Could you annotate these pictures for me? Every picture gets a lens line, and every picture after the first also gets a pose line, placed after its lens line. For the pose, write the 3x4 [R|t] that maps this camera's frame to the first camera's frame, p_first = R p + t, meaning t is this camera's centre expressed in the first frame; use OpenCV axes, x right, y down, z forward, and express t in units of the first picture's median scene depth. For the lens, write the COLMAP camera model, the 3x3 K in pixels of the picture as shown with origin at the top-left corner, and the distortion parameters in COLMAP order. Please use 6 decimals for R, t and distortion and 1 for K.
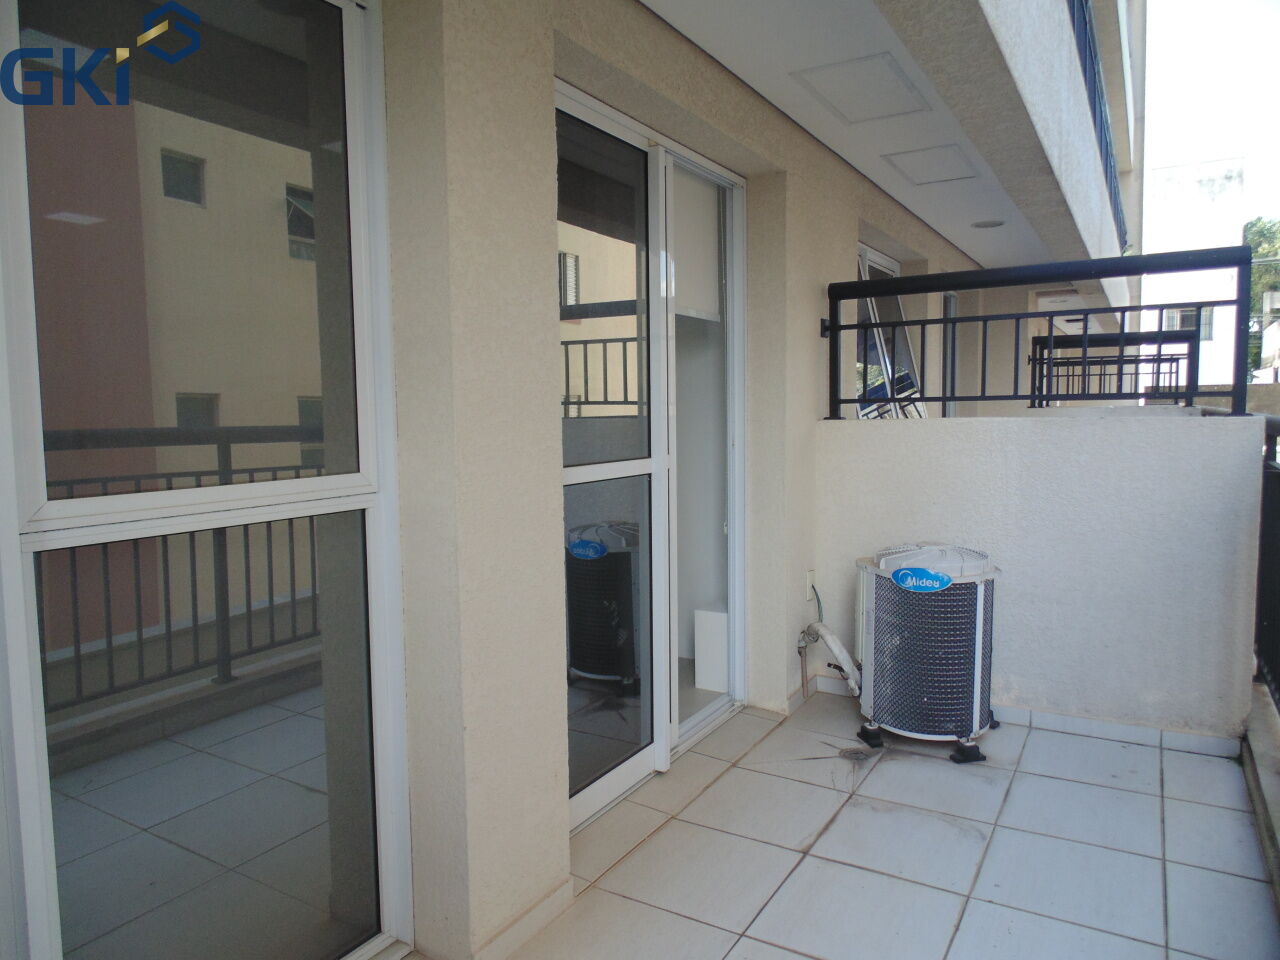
lens RADIAL K [[852.1, 0, 649.7], [0, 852.1, 477.0], [0, 0, 1]] dist [-0.009798, -0.000065]
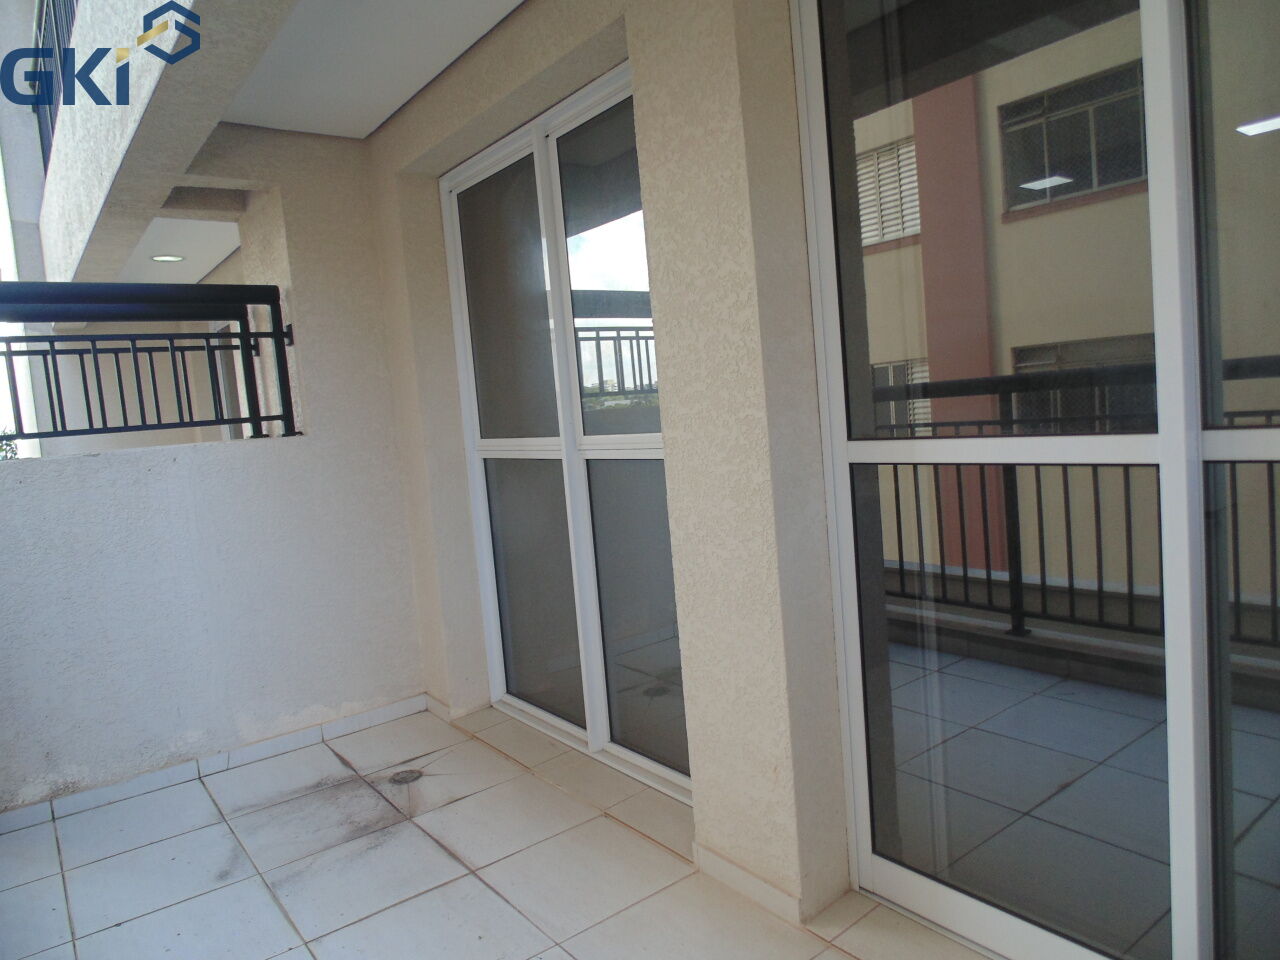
lens RADIAL K [[852.1, 0, 649.7], [0, 852.1, 477.0], [0, 0, 1]] dist [-0.009798, -0.000065]
pose [[-0.366583, 0.134205, -0.920655, 0.570305], [0.018158, 0.990385, 0.137140, -0.088459], [0.930208, 0.033556, -0.365495, 0.993675]]
